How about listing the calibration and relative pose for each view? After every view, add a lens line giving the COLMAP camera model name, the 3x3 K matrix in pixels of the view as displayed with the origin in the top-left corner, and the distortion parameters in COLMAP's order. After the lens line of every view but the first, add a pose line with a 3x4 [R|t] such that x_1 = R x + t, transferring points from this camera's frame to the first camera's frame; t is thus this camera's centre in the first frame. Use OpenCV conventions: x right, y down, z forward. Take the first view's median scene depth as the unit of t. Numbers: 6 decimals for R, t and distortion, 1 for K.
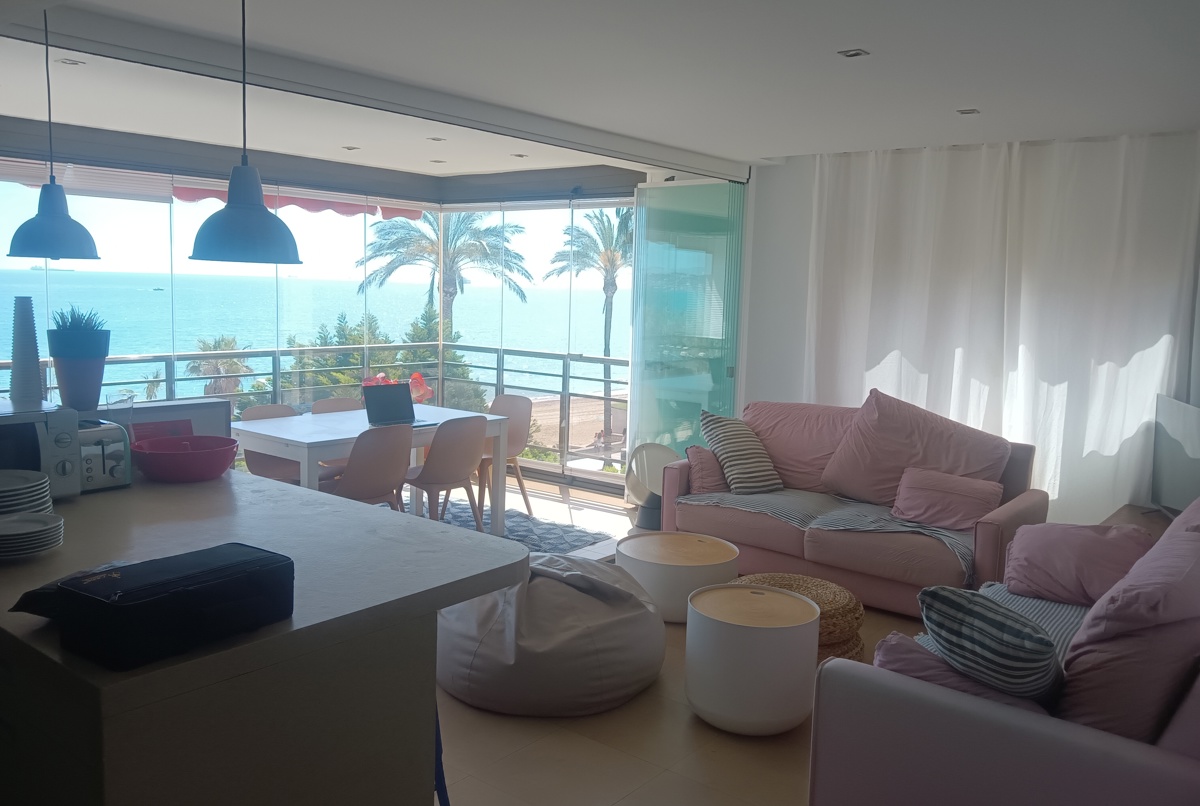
lens RADIAL K [[955.2, 0, 600.0], [0, 955.2, 403.0], [0, 0, 1]] dist [0.001792, 0.000589]
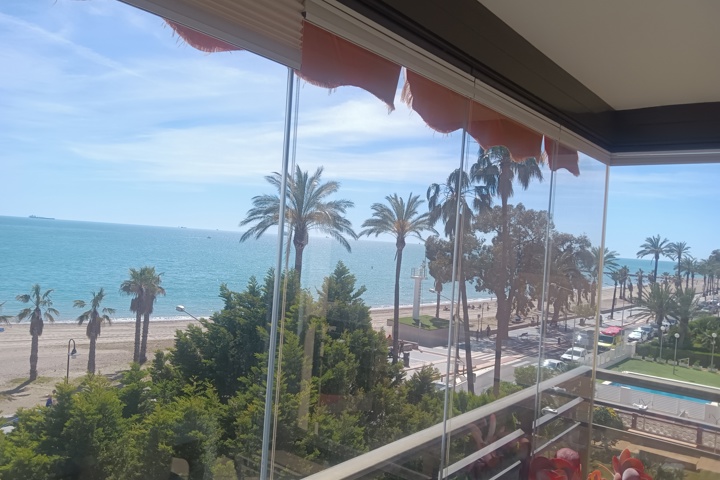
lens RADIAL K [[573.7, 0, 360.0], [0, 573.7, 240.0], [0, 0, 1]] dist [-0.005340, -0.001190]
pose [[0.999249, 0.037375, -0.010220, -0.053399], [-0.038339, 0.991882, -0.121247, -0.015858], [0.005605, 0.121548, 0.992570, 0.104488]]
